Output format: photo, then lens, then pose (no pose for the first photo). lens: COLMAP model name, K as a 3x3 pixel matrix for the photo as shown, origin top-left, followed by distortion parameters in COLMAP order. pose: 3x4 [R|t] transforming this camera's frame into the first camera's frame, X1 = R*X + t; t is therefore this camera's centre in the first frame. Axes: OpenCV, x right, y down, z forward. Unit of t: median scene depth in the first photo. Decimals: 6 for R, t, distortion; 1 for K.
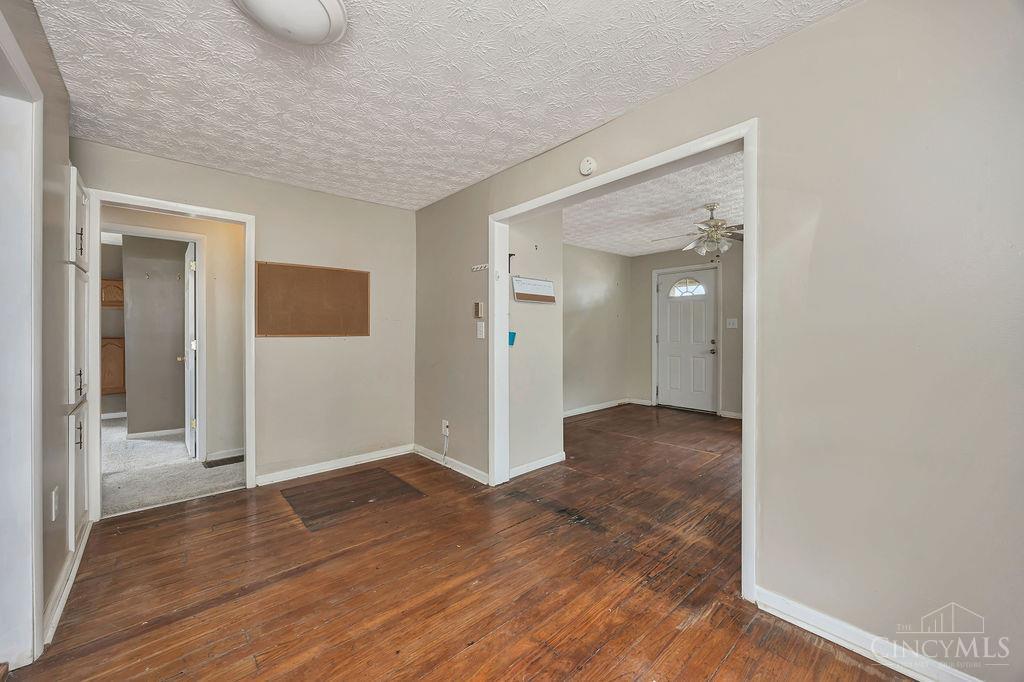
lens RADIAL K [[394.8, 0, 514.9], [0, 394.8, 334.5], [0, 0, 1]] dist [-0.000301, -0.000577]
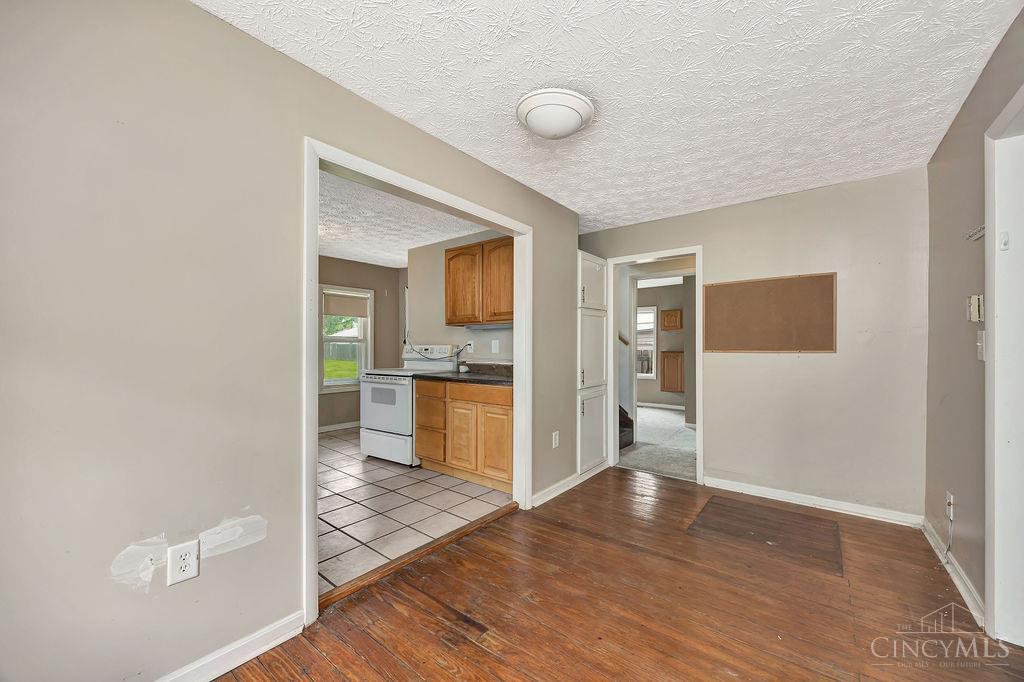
lens RADIAL K [[394.8, 0, 513.4], [0, 394.8, 347.5], [0, 0, 1]] dist [-0.000301, -0.000577]
pose [[0.176244, 0.005602, -0.984331, 0.312256], [-0.007928, 0.999959, 0.004271, -0.005649], [0.984315, 0.007051, 0.176281, 0.234532]]
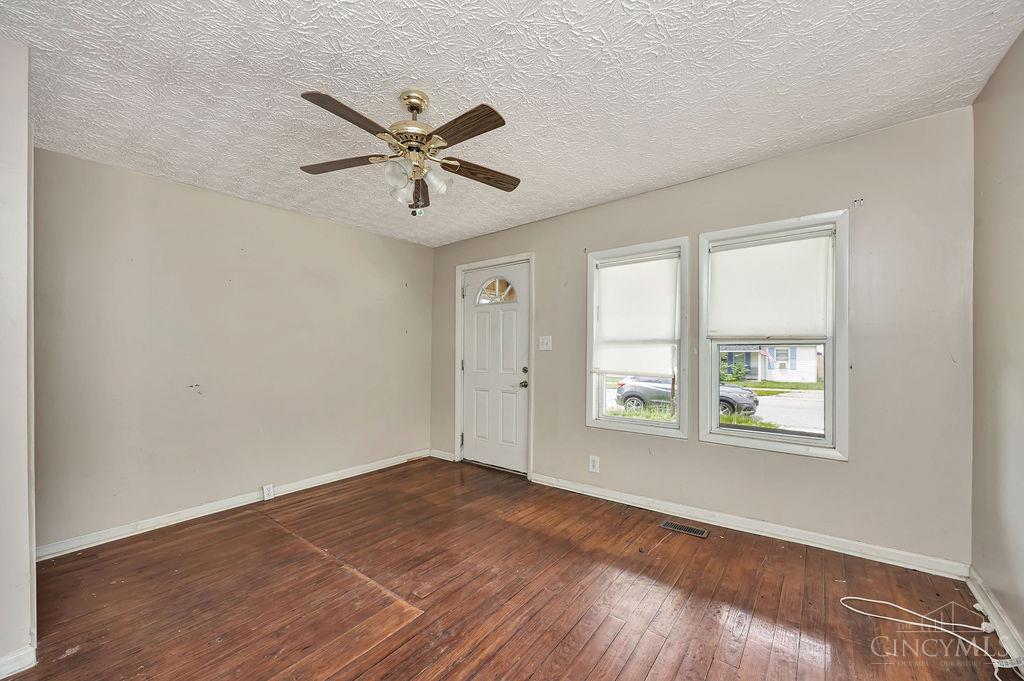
lens RADIAL K [[394.8, 0, 509.4], [0, 394.8, 350.8], [0, 0, 1]] dist [-0.000301, -0.000577]
pose [[0.985429, 0.004967, 0.170016, 0.567893], [-0.002985, 0.999925, -0.011912, -0.009580], [-0.170062, 0.011231, 0.985369, 0.527617]]
